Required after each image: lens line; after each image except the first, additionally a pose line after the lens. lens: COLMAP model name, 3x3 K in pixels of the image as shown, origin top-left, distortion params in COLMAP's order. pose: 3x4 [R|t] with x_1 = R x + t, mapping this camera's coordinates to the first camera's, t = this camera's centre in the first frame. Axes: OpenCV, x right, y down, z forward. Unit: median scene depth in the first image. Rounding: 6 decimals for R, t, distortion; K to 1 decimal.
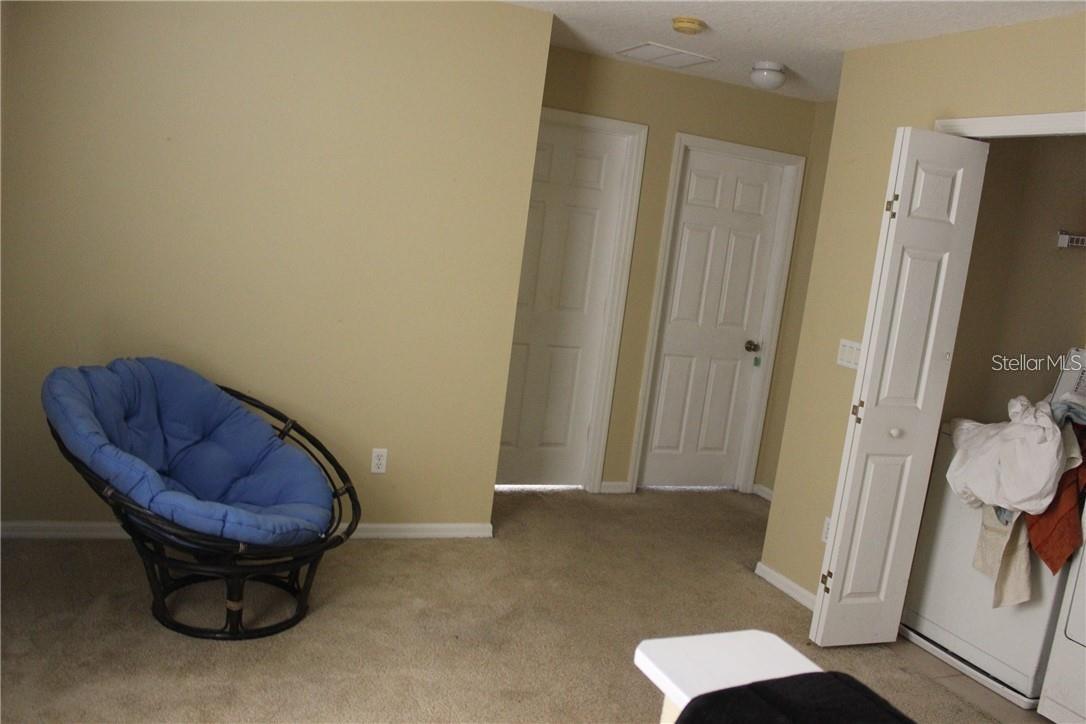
lens RADIAL K [[913.9, 0, 543.5], [0, 913.9, 374.0], [0, 0, 1]] dist [-0.166863, 0.166442]
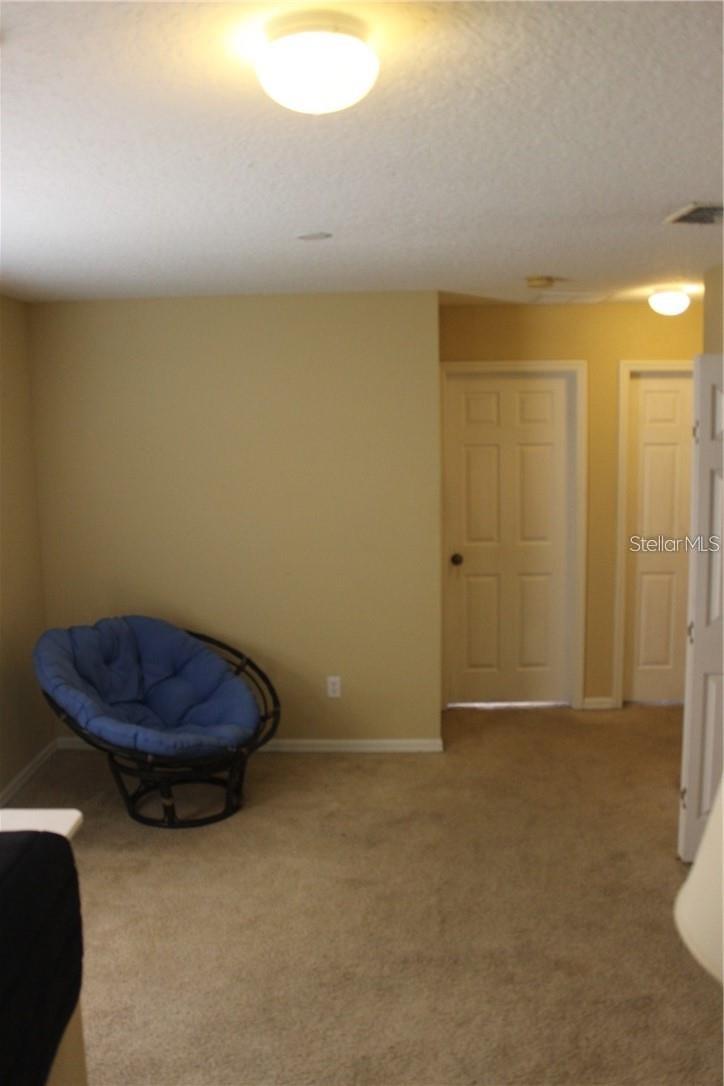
lens RADIAL K [[913.9, 0, 362.0], [0, 913.9, 543.0], [0, 0, 1]] dist [-0.166863, 0.166442]
pose [[0.906222, -0.083625, -0.414449, 0.432193], [0.064960, 0.996145, -0.058956, -0.023671], [0.417781, 0.026504, 0.908161, -0.090789]]
